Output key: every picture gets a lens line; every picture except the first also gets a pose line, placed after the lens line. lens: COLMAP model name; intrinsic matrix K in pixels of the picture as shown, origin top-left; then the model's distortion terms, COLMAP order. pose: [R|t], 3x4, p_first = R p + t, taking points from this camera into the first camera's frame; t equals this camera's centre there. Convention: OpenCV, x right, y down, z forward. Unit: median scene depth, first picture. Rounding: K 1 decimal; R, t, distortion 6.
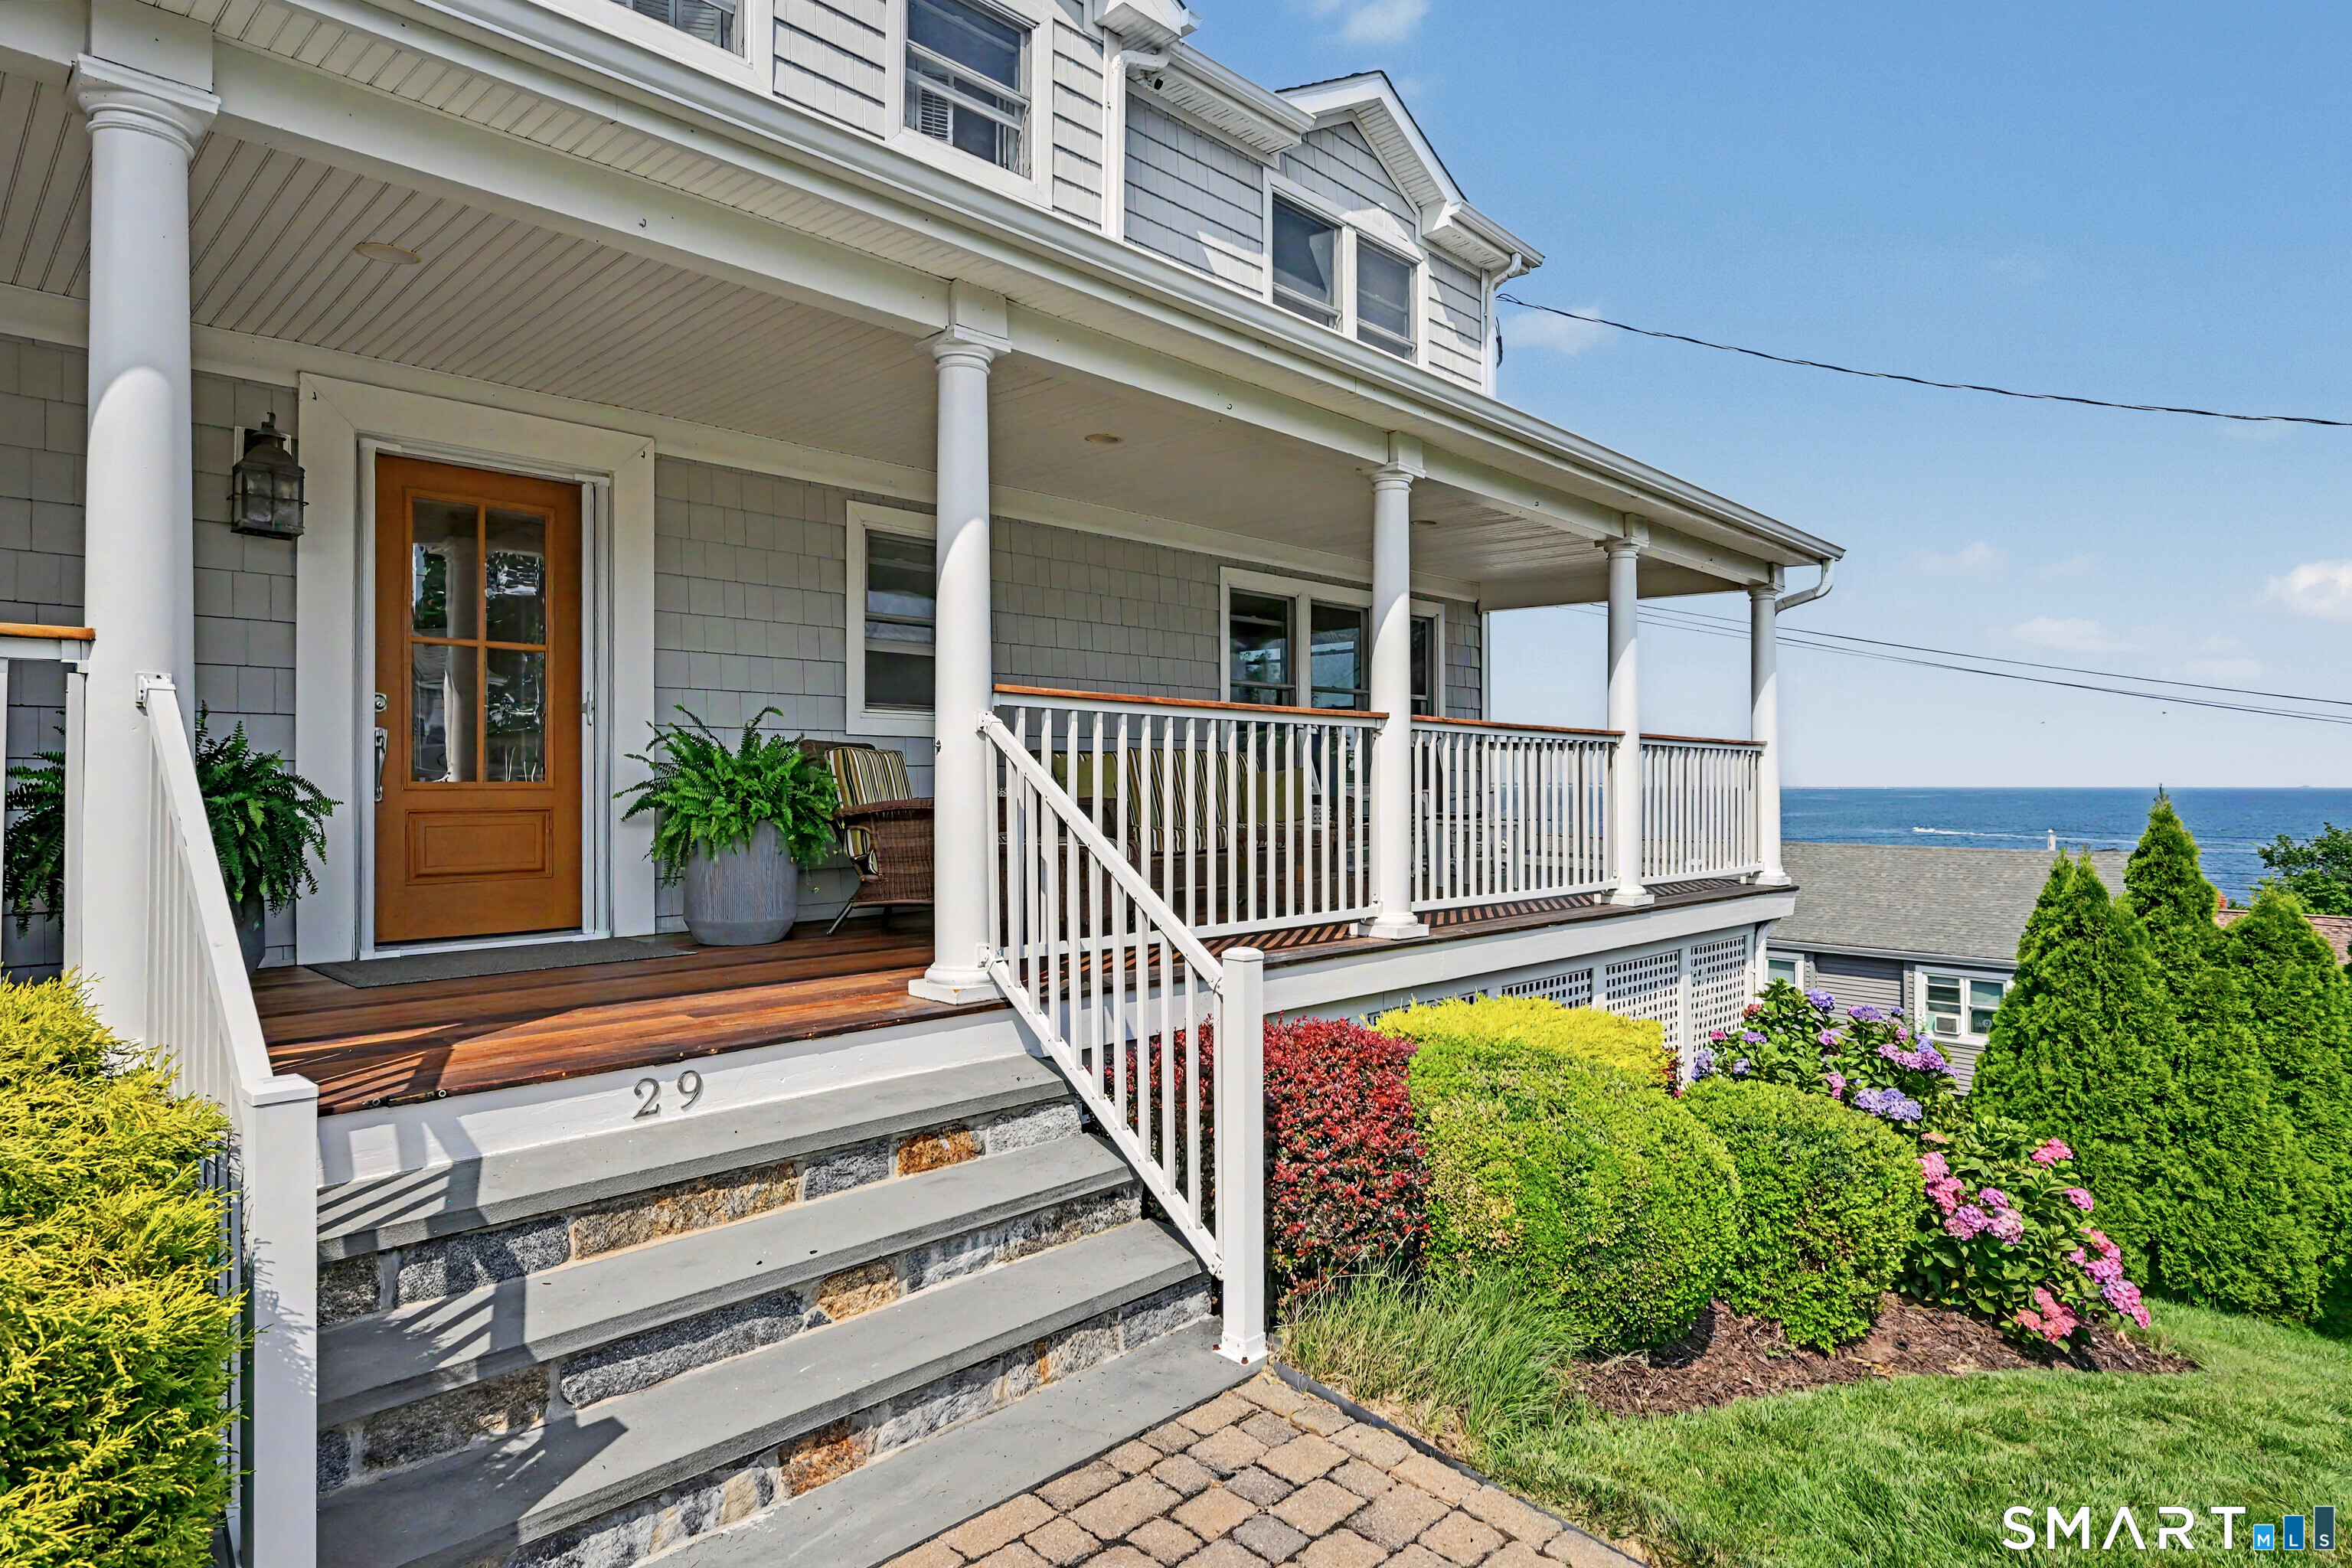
lens RADIAL K [[1305.3, 0, 1189.7], [0, 1305.3, 773.7], [0, 0, 1]] dist [-0.006054, -0.000508]
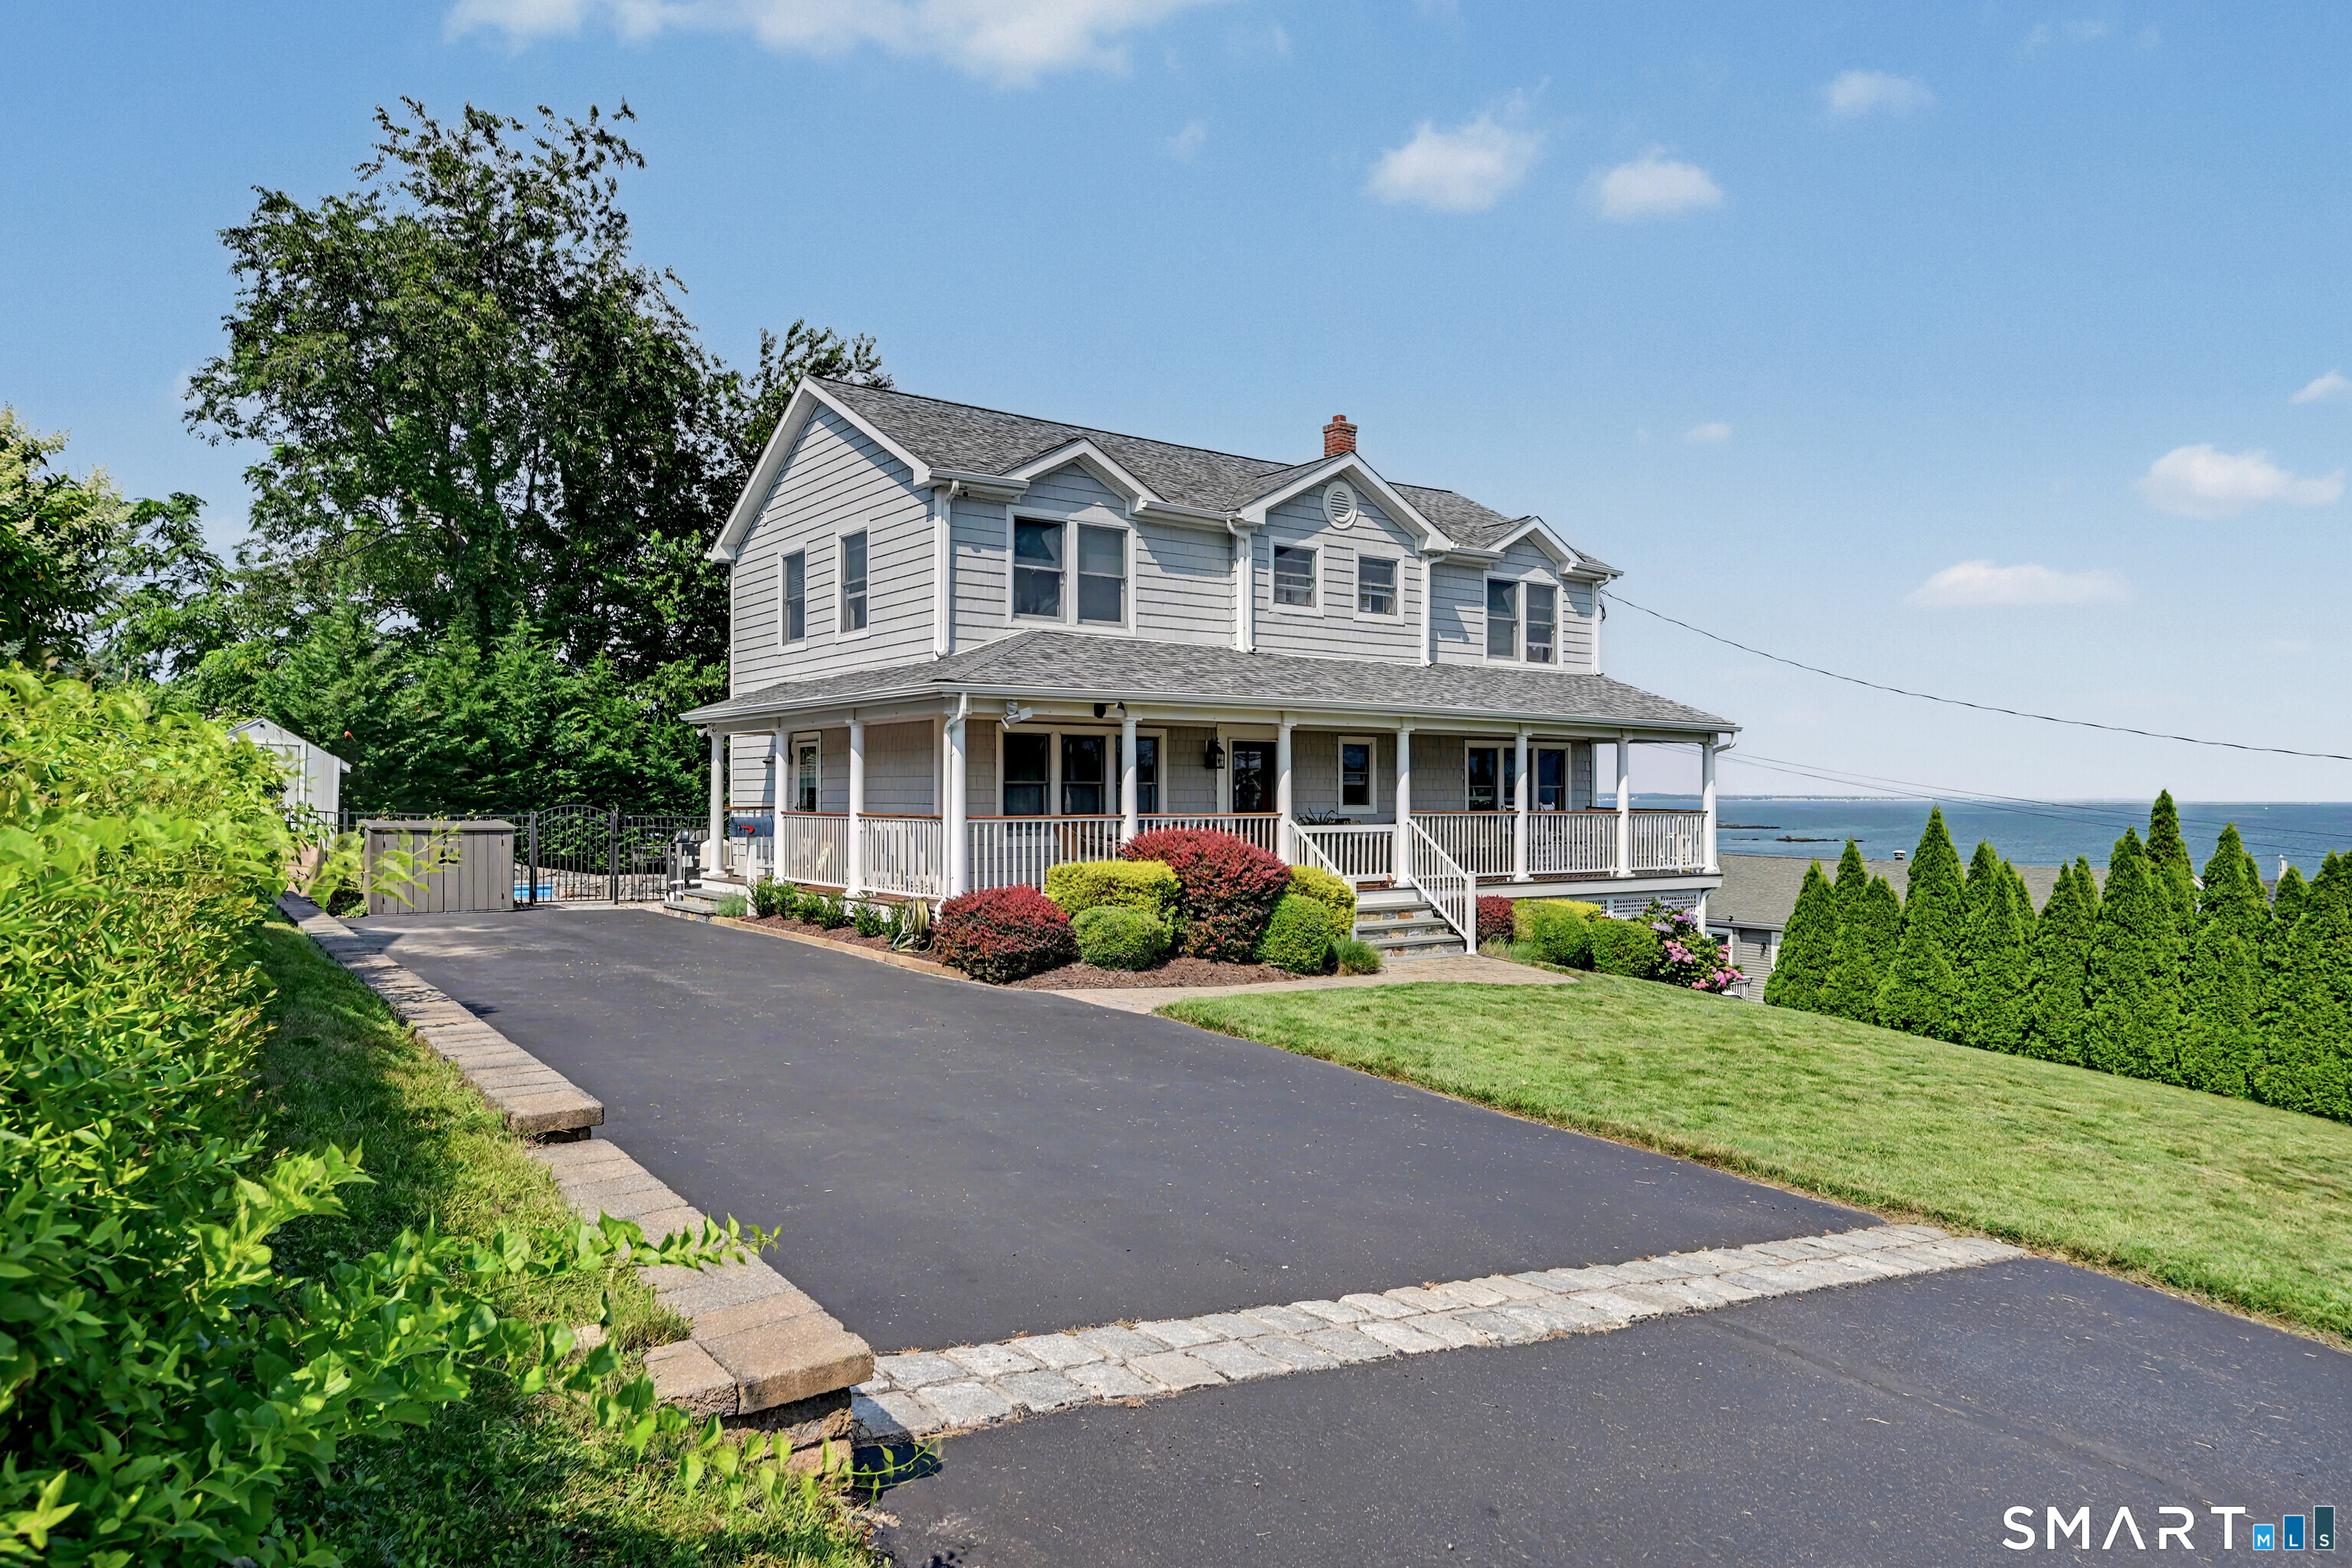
lens RADIAL K [[1544.1, 0, 1171.6], [0, 1544.1, 791.9], [0, 0, 1]] dist [0.008096, 0.001635]
pose [[0.987662, 0.002876, -0.156573, -0.078774], [-0.002148, 0.999986, 0.004822, -0.089859], [0.156584, -0.004427, 0.987655, -2.346352]]
